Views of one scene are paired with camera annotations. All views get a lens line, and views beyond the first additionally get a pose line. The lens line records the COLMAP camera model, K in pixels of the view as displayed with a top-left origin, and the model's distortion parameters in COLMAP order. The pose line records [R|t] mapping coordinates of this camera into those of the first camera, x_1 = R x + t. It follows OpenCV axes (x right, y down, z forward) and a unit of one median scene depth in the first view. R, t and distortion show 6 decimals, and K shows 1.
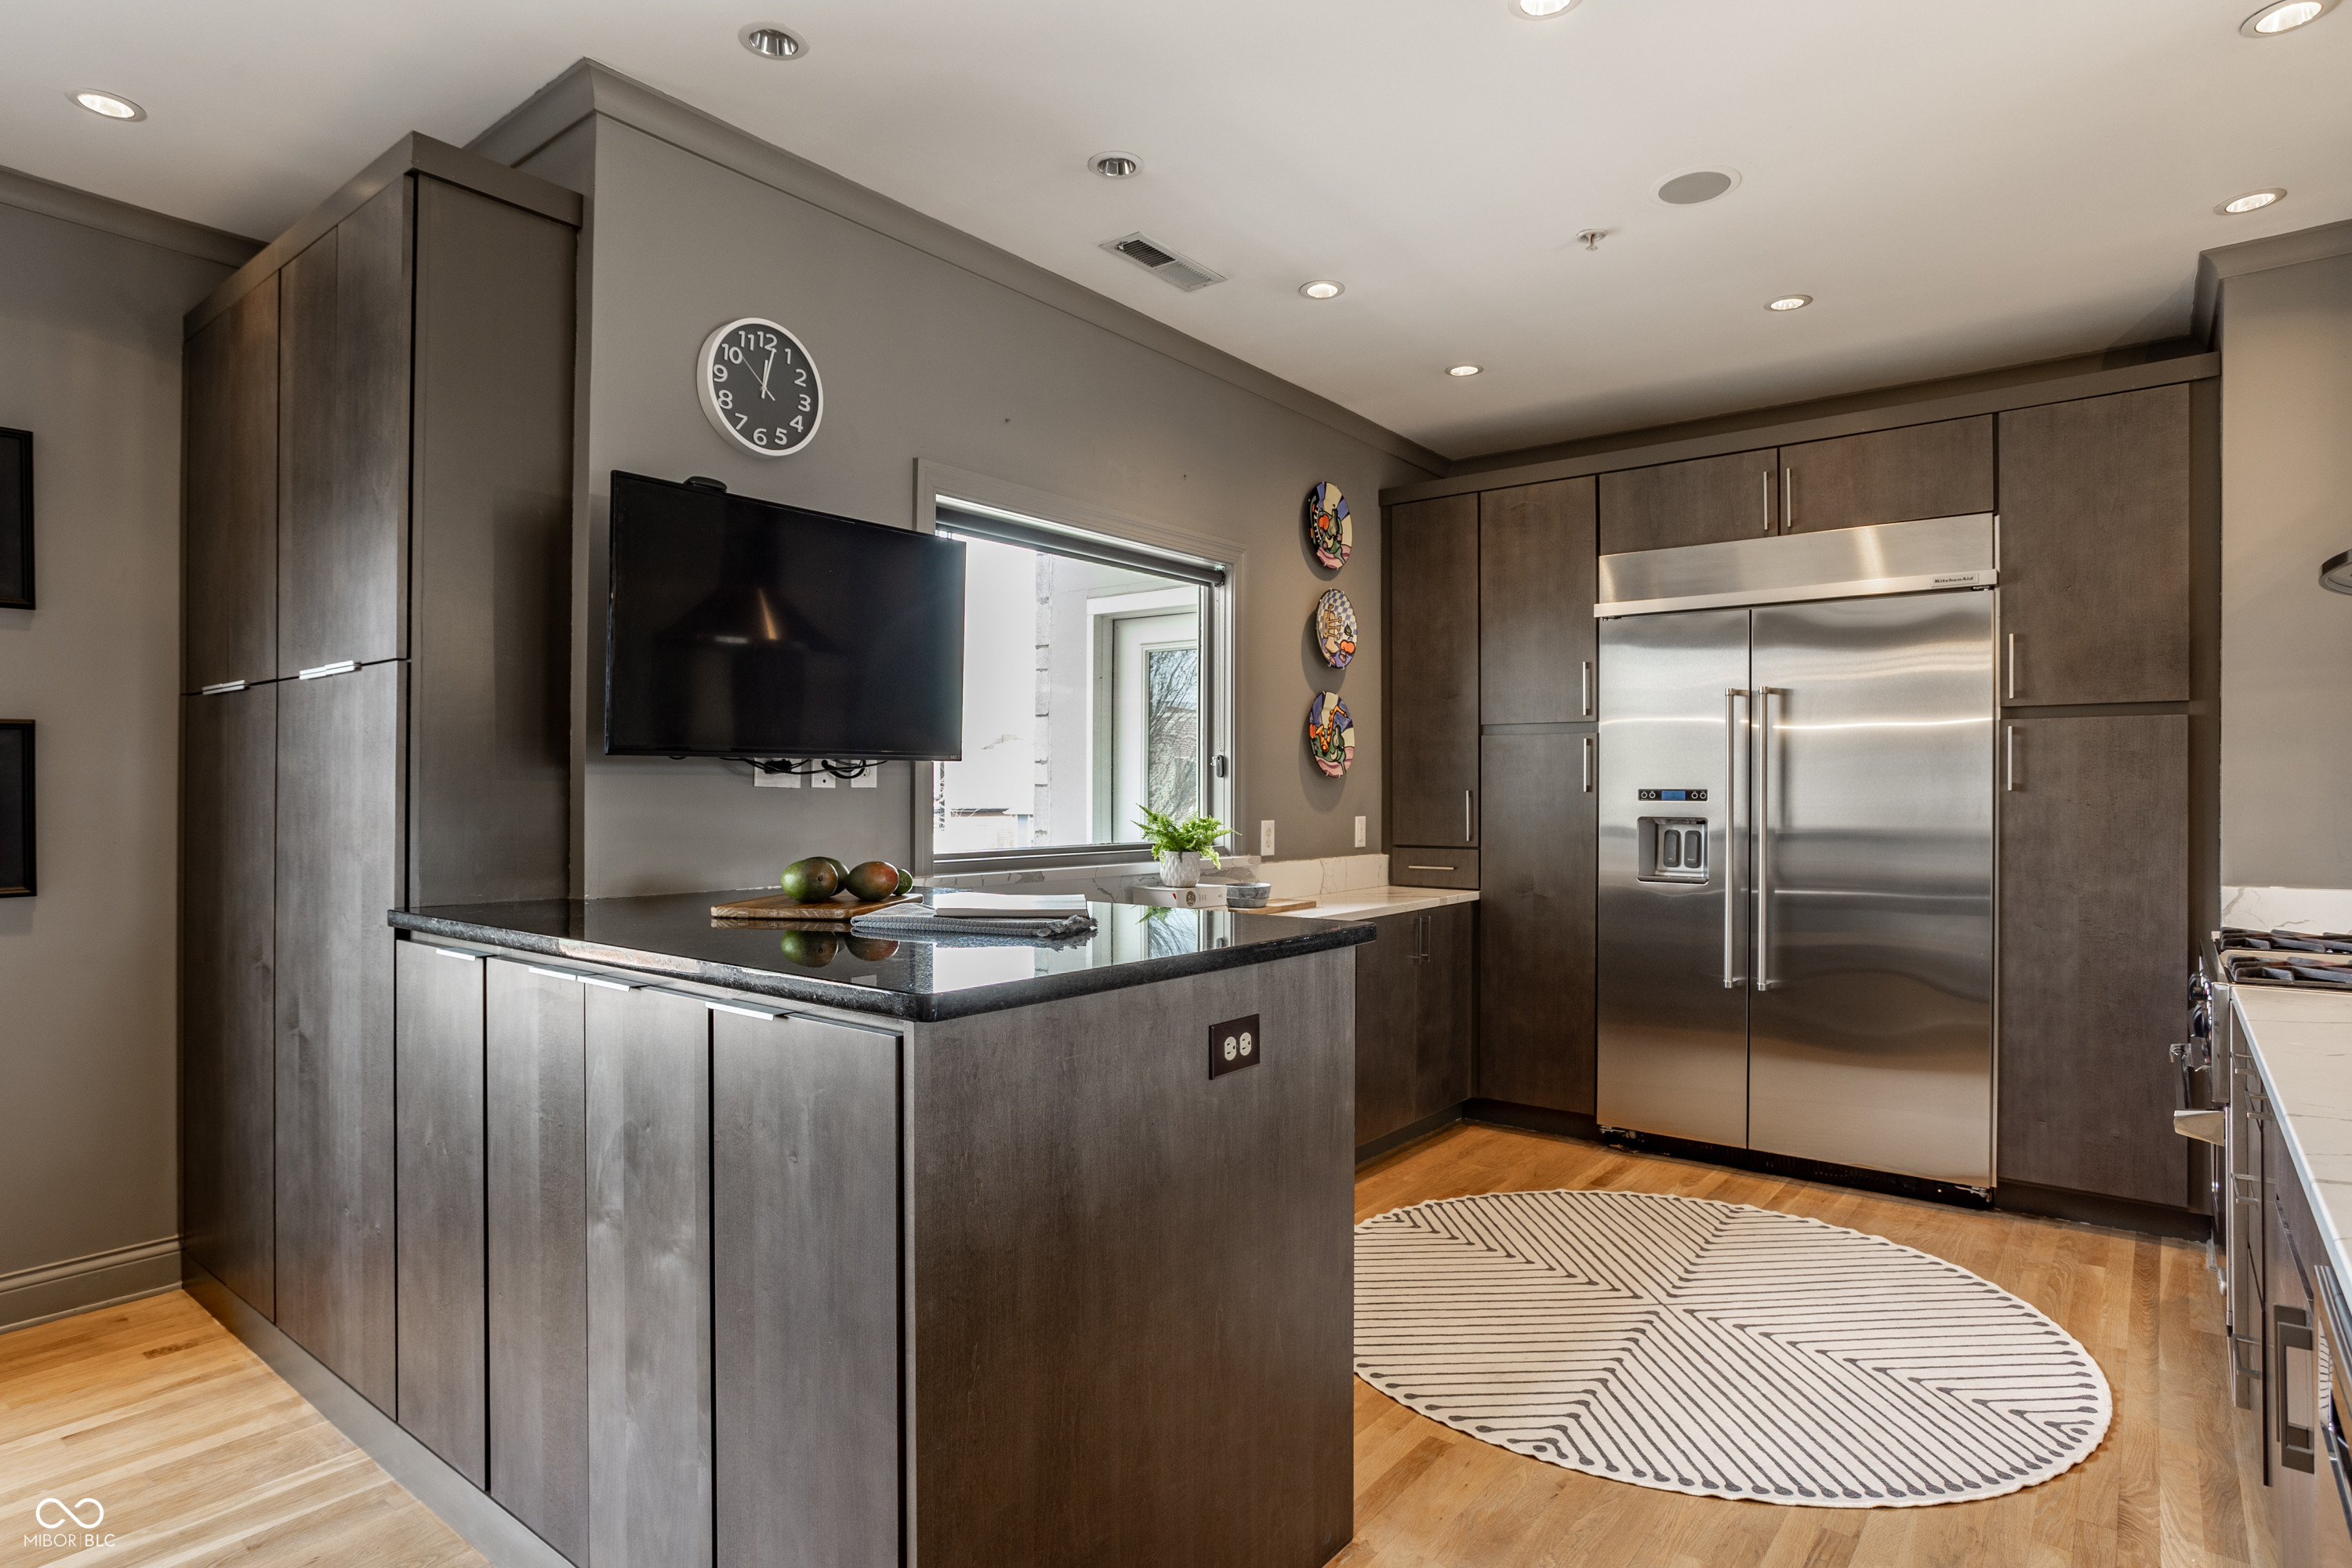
lens RADIAL K [[1266.6, 0, 1159.2], [0, 1266.6, 786.4], [0, 0, 1]] dist [-0.048390, 0.035260]
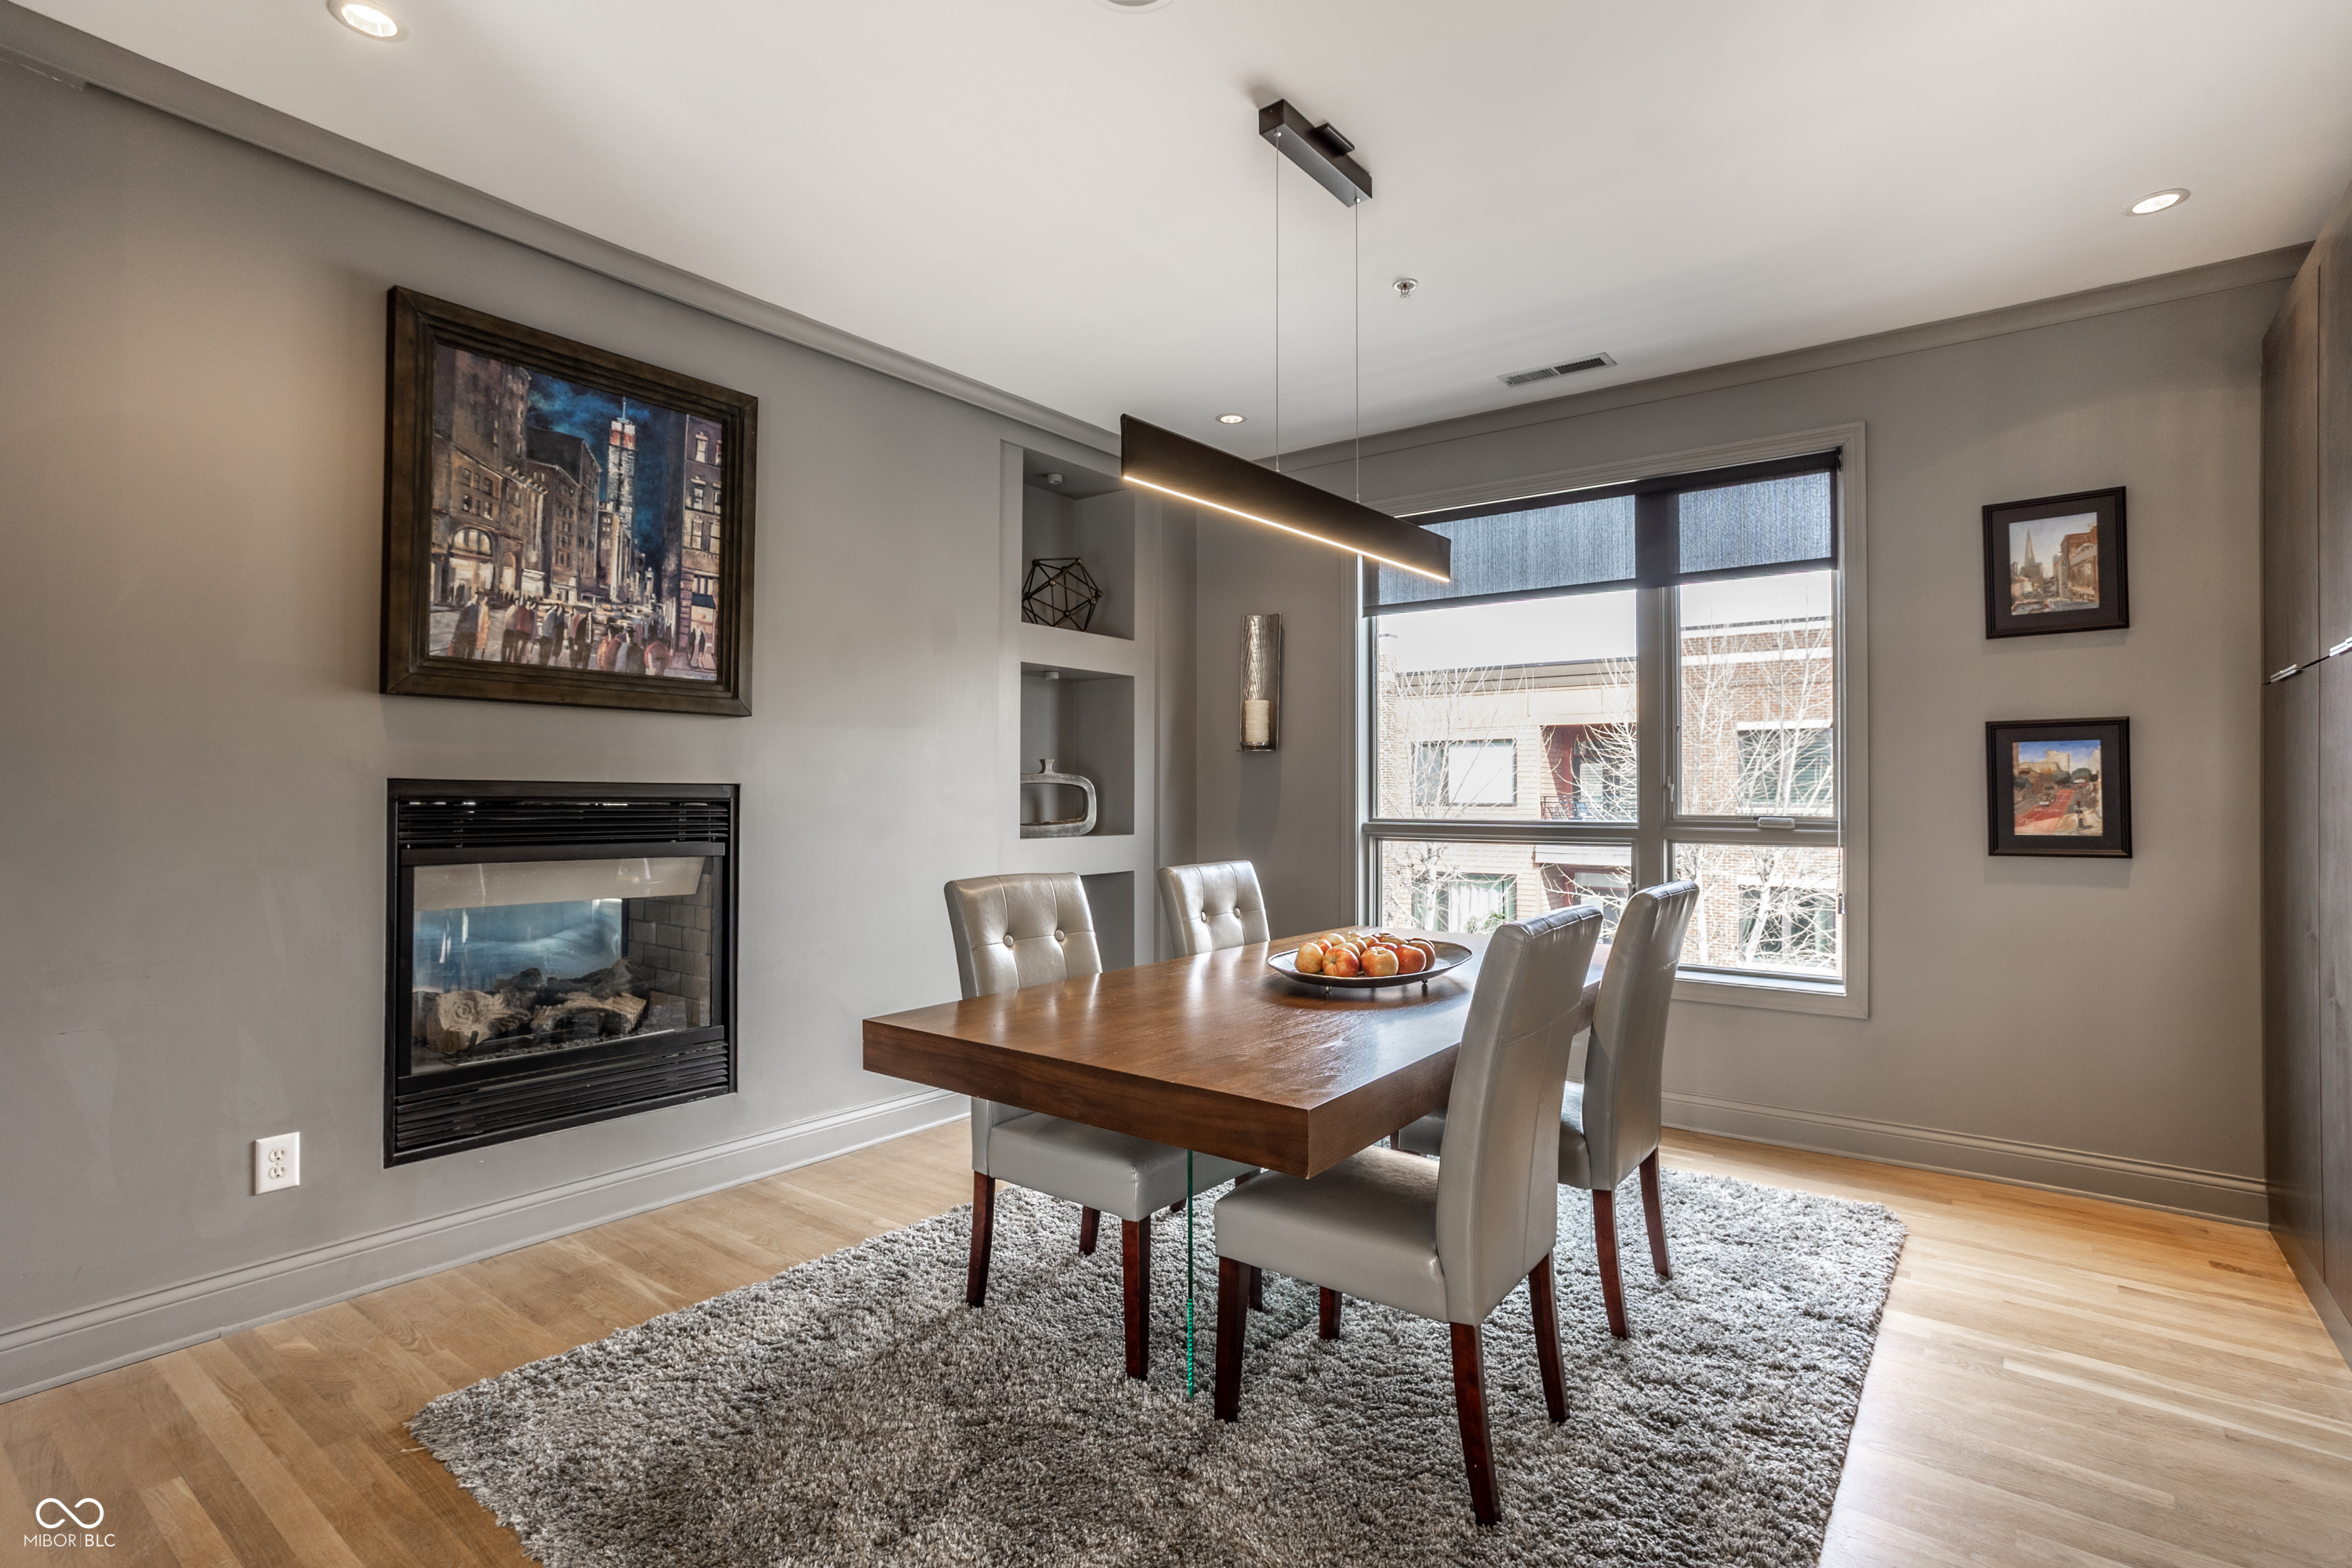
lens RADIAL K [[1142.6, 0, 1167.0], [0, 1142.6, 783.5], [0, 0, 1]] dist [-0.049834, 0.032693]
pose [[0.020534, -0.010721, -0.999732, 0.163074], [-0.001768, 0.999941, -0.010759, 0.022761], [0.999788, 0.001988, 0.020514, 0.015908]]
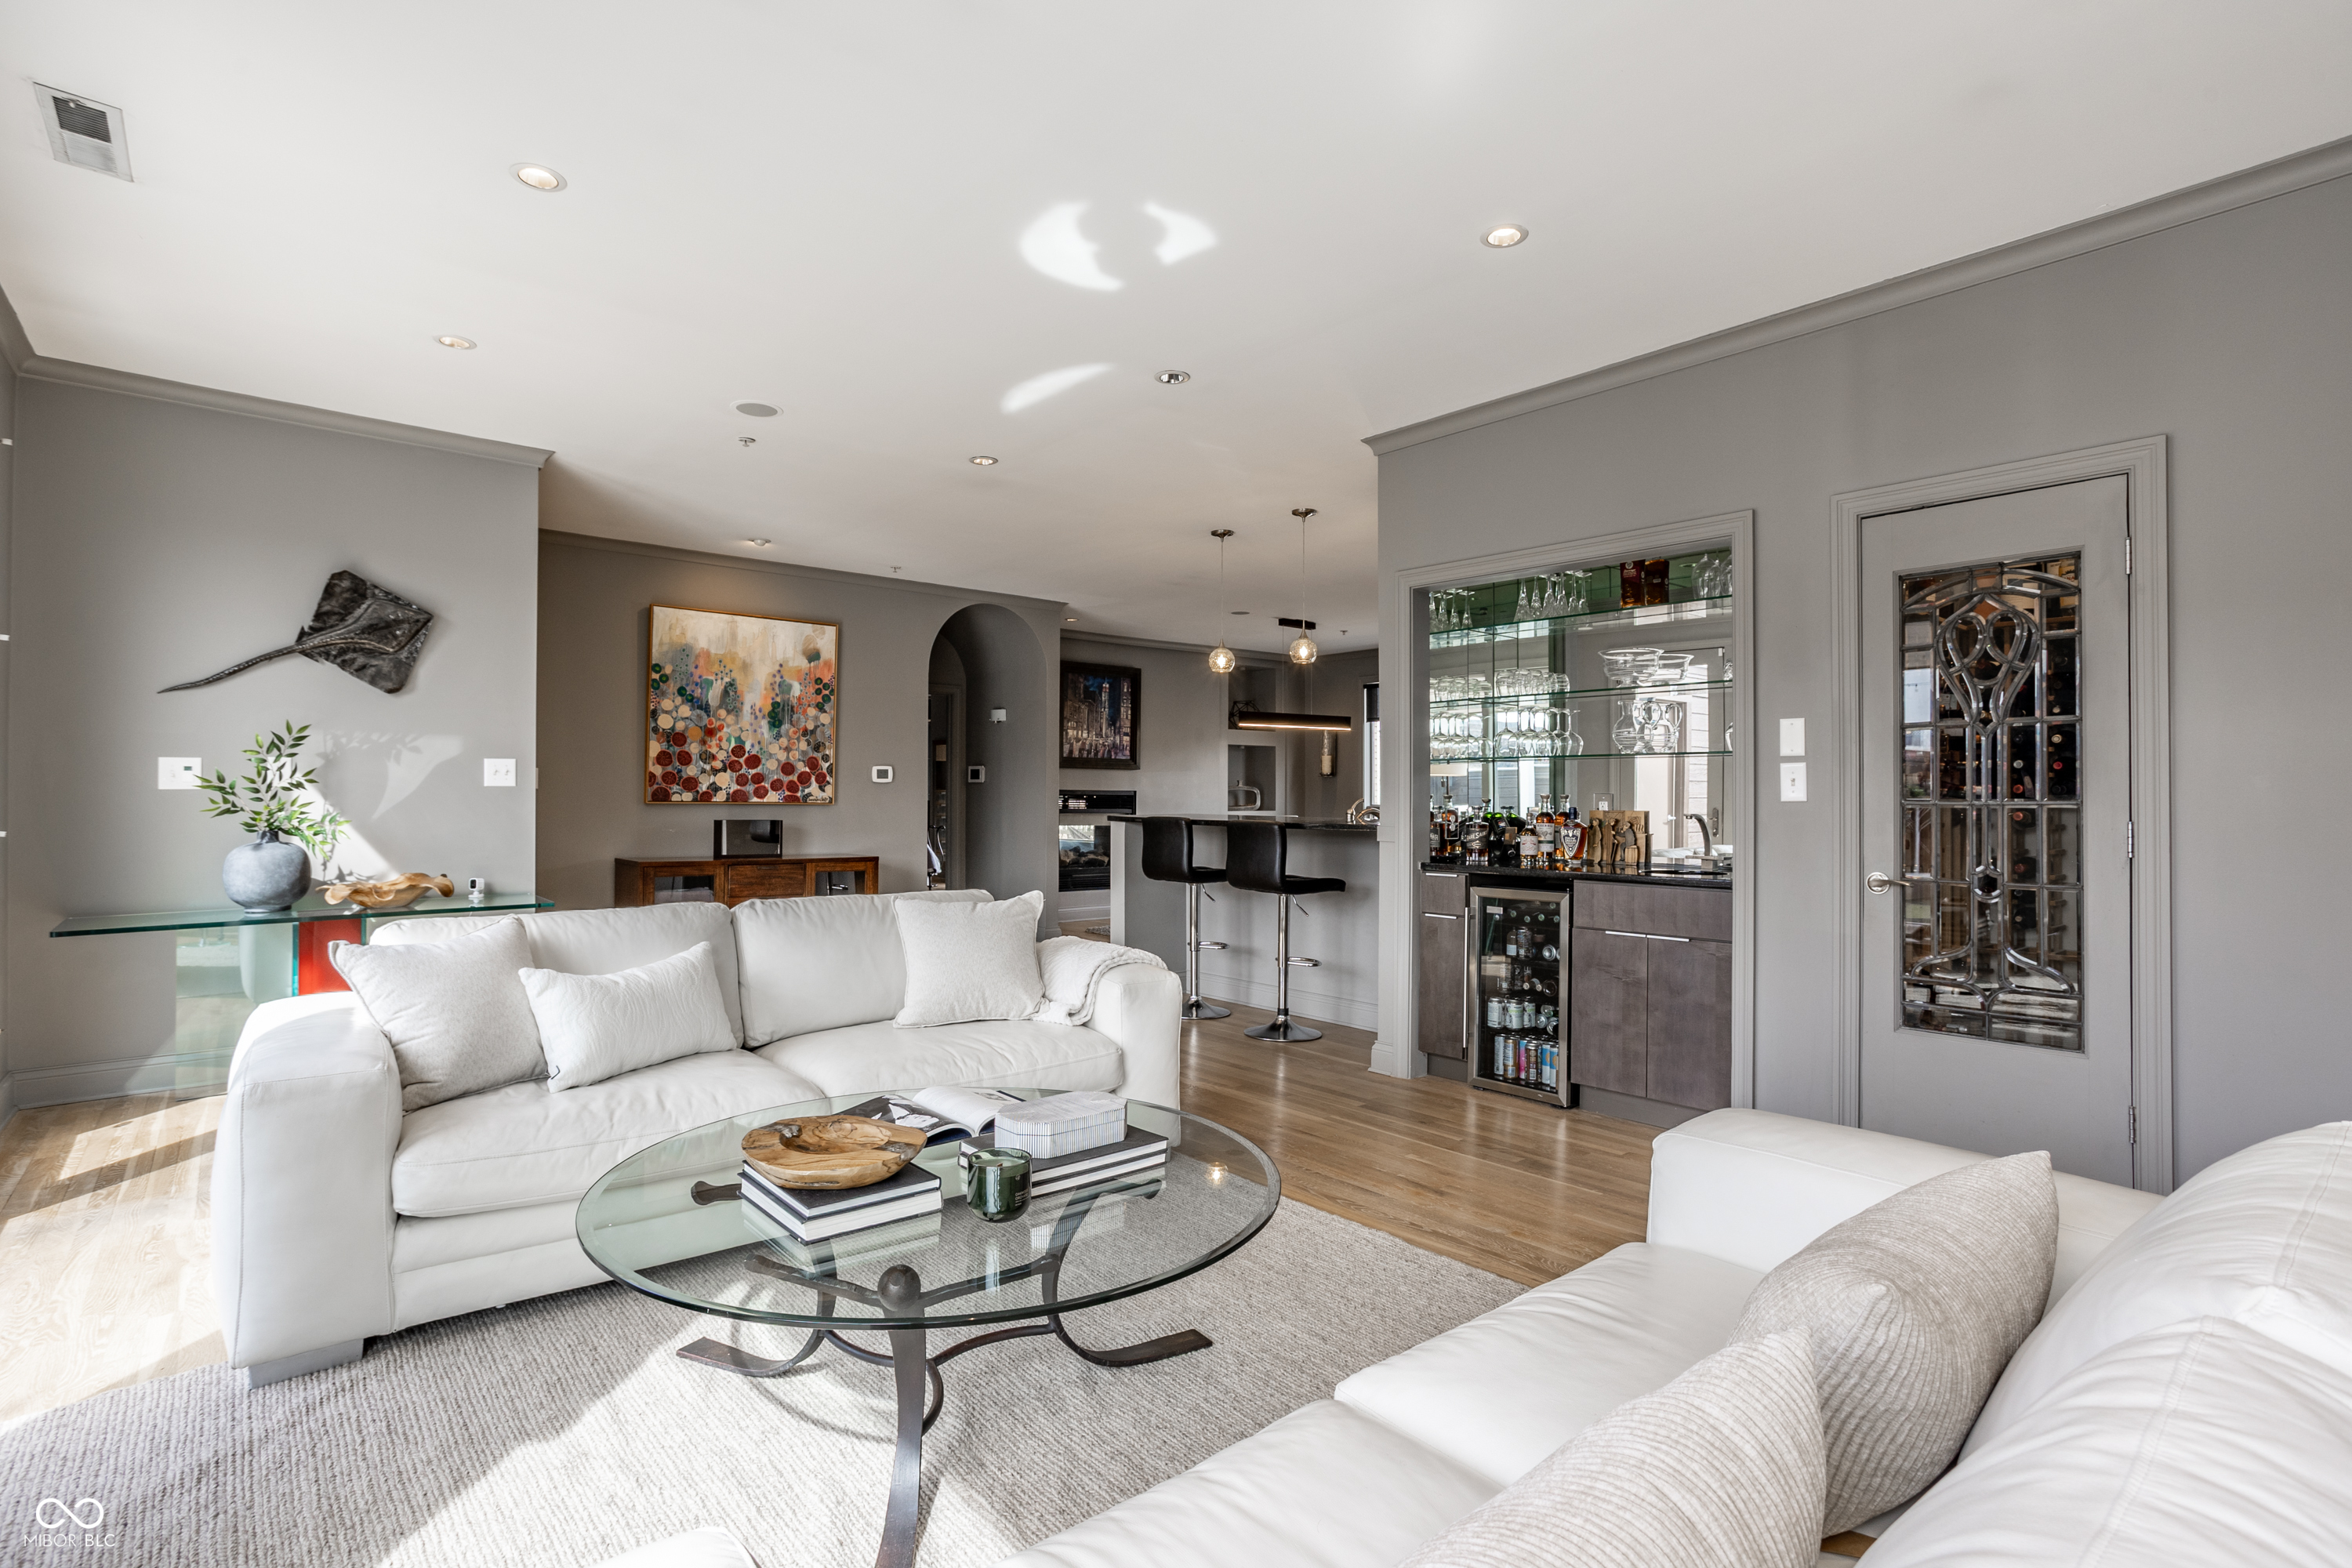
lens RADIAL K [[1142.6, 0, 1167.0], [0, 1142.6, 783.5], [0, 0, 1]] dist [-0.049834, 0.032693]
pose [[-0.197641, -0.012481, -0.980195, 2.280692], [-0.001250, 0.999921, -0.012480, 0.032531], [0.980274, -0.001242, -0.197641, 0.377161]]
